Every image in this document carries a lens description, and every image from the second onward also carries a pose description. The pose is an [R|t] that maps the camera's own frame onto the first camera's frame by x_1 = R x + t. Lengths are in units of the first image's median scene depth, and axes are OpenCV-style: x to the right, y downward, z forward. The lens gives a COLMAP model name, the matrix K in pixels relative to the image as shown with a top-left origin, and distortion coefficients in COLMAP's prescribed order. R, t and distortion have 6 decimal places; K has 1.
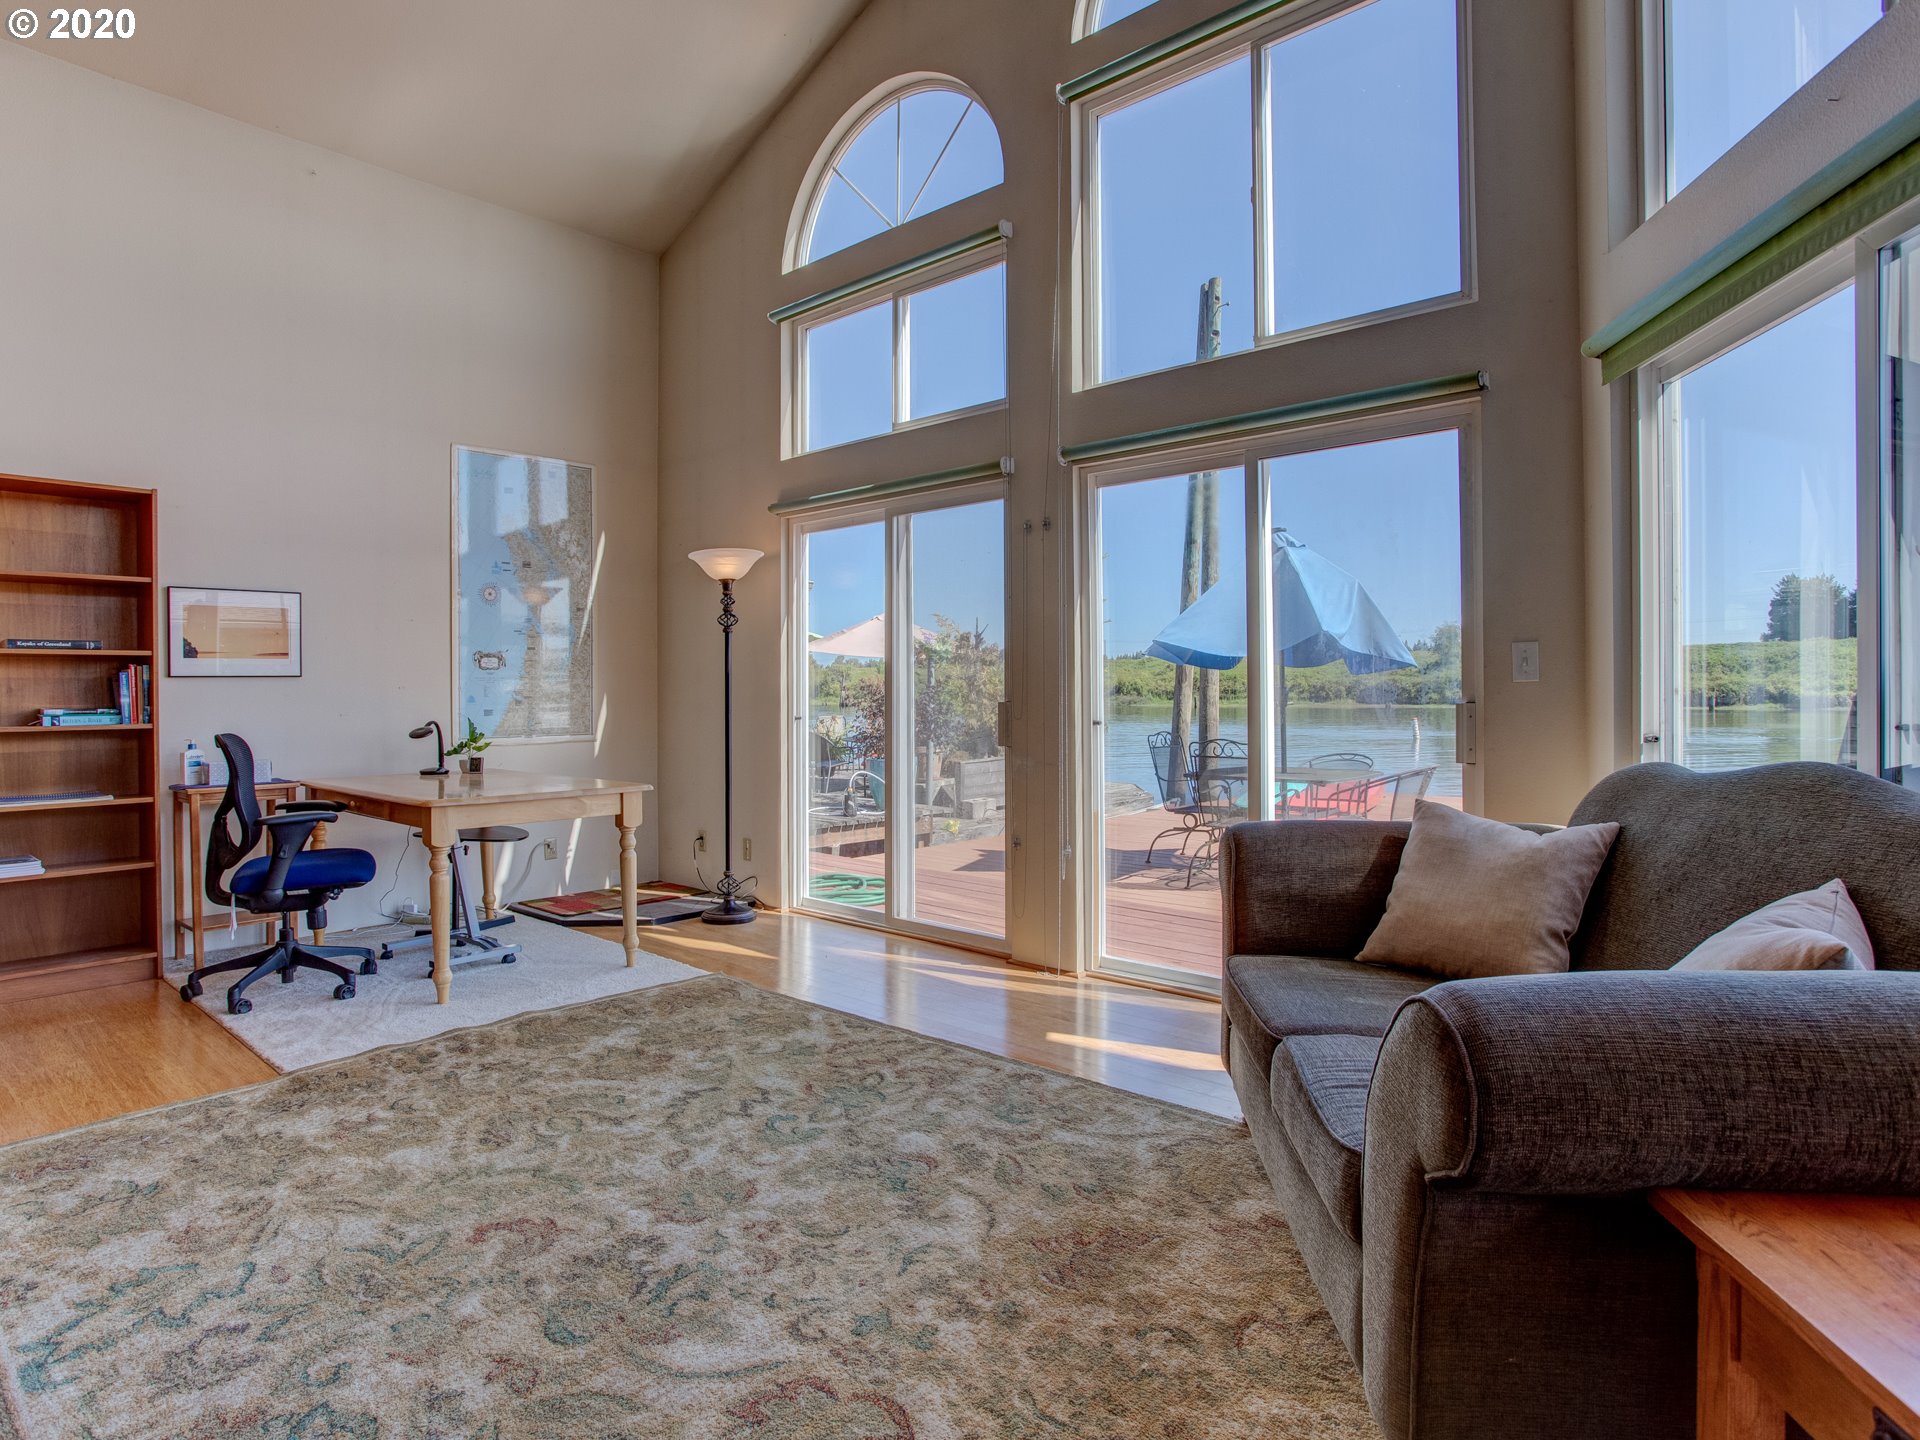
lens RADIAL K [[1055.9, 0, 938.2], [0, 1055.9, 682.9], [0, 0, 1]] dist [-0.047455, 0.013752]
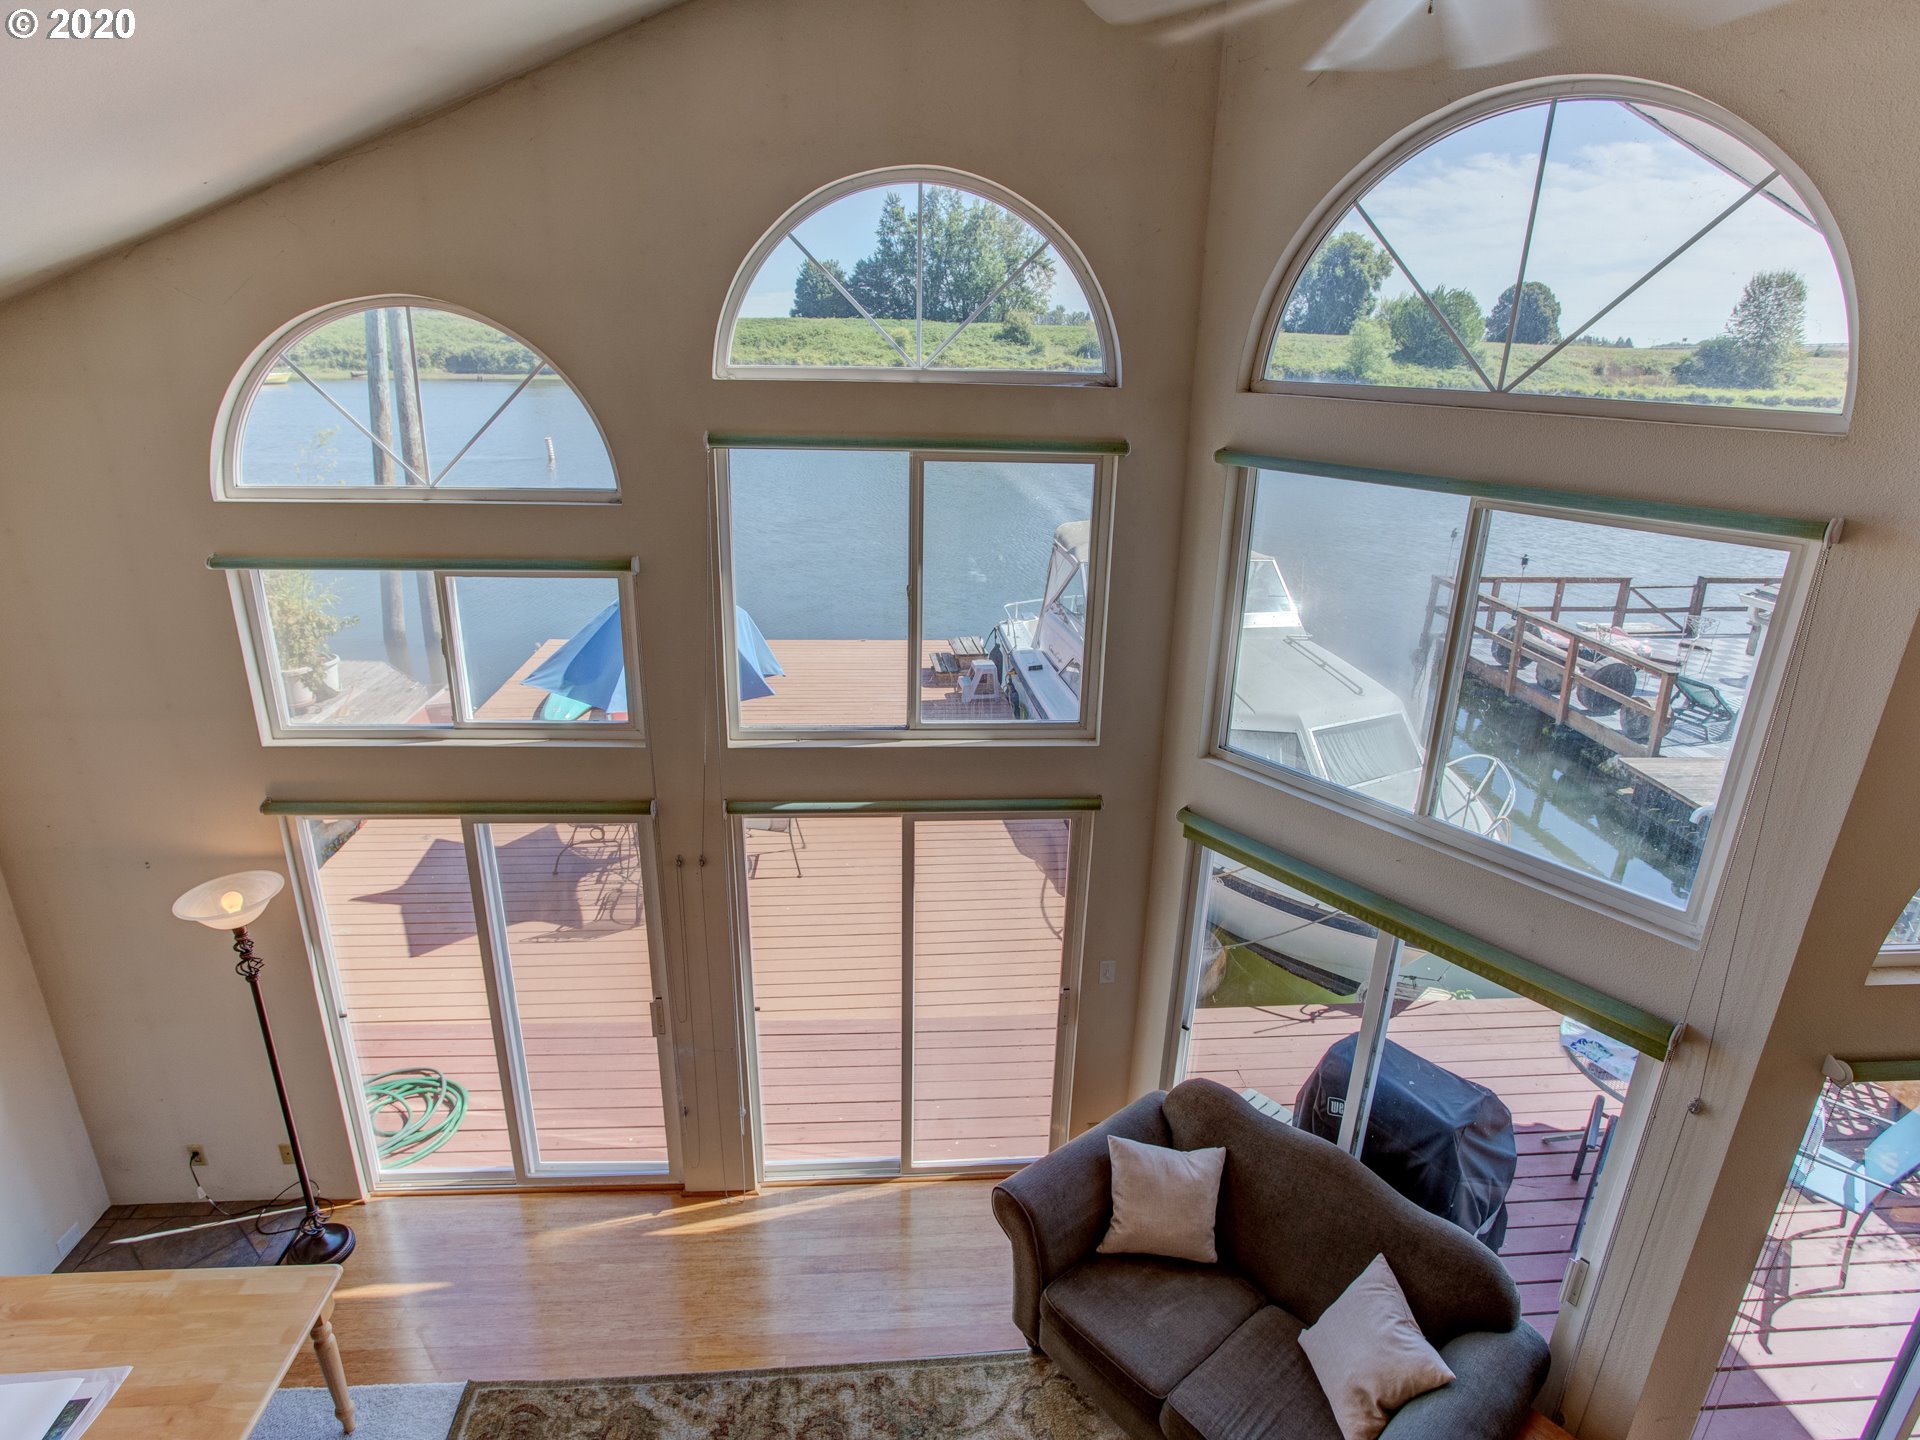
lens RADIAL K [[1055.9, 0, 951.6], [0, 1055.9, 720.0], [0, 0, 1]] dist [-0.047455, 0.013752]
pose [[0.682082, -0.224528, 0.695954, -0.542345], [-0.024640, 0.944101, 0.328734, -0.806553], [-0.730861, -0.241372, 0.638422, 0.244483]]
